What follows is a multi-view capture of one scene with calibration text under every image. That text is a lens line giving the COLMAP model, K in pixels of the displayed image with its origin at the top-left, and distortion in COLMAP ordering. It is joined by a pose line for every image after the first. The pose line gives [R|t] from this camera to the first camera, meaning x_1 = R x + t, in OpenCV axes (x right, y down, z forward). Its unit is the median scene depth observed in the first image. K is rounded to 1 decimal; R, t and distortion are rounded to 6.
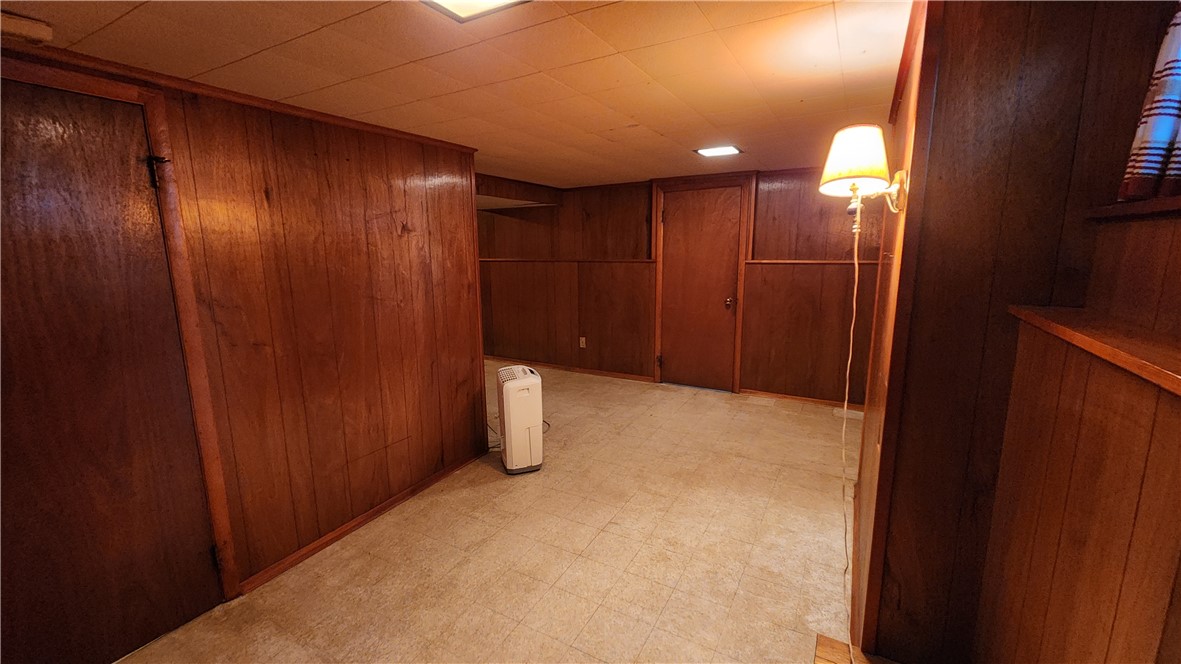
lens RADIAL K [[480.2, 0, 590.3], [0, 480.2, 332.5], [0, 0, 1]] dist [0.011770, -0.000289]
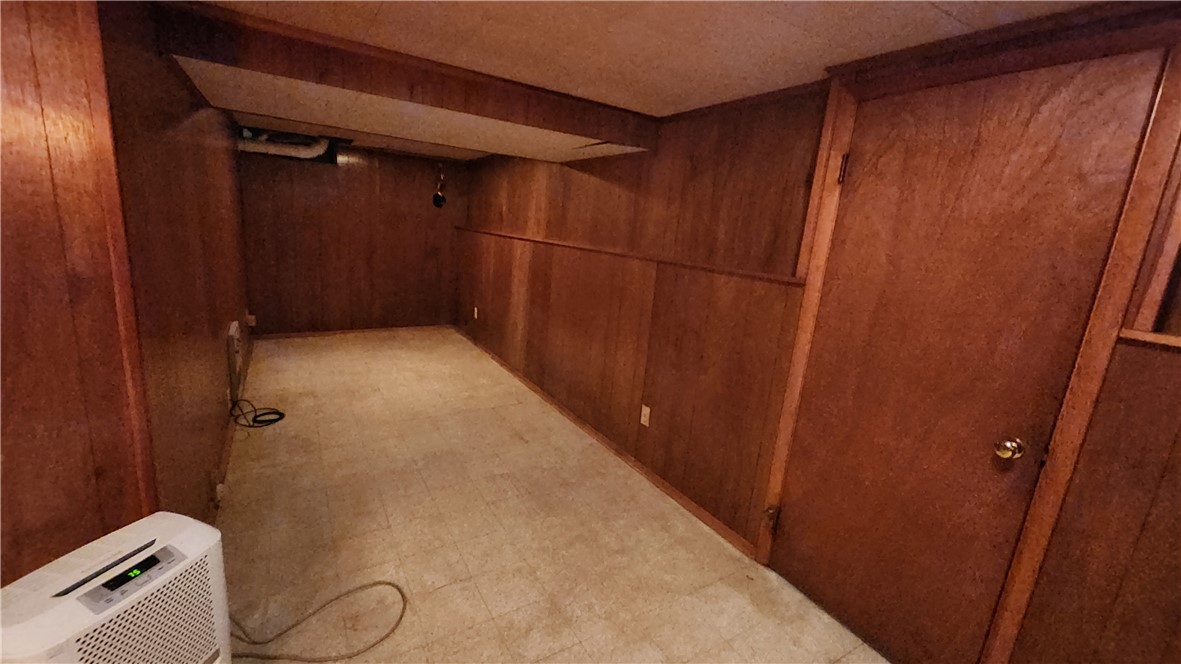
lens RADIAL K [[480.2, 0, 587.5], [0, 480.2, 330.4], [0, 0, 1]] dist [0.011770, -0.000289]
pose [[0.863682, 0.189639, -0.467001, 0.174937], [-0.181067, 0.981408, 0.063659, -0.103038], [0.470391, 0.029577, 0.881962, 0.565439]]
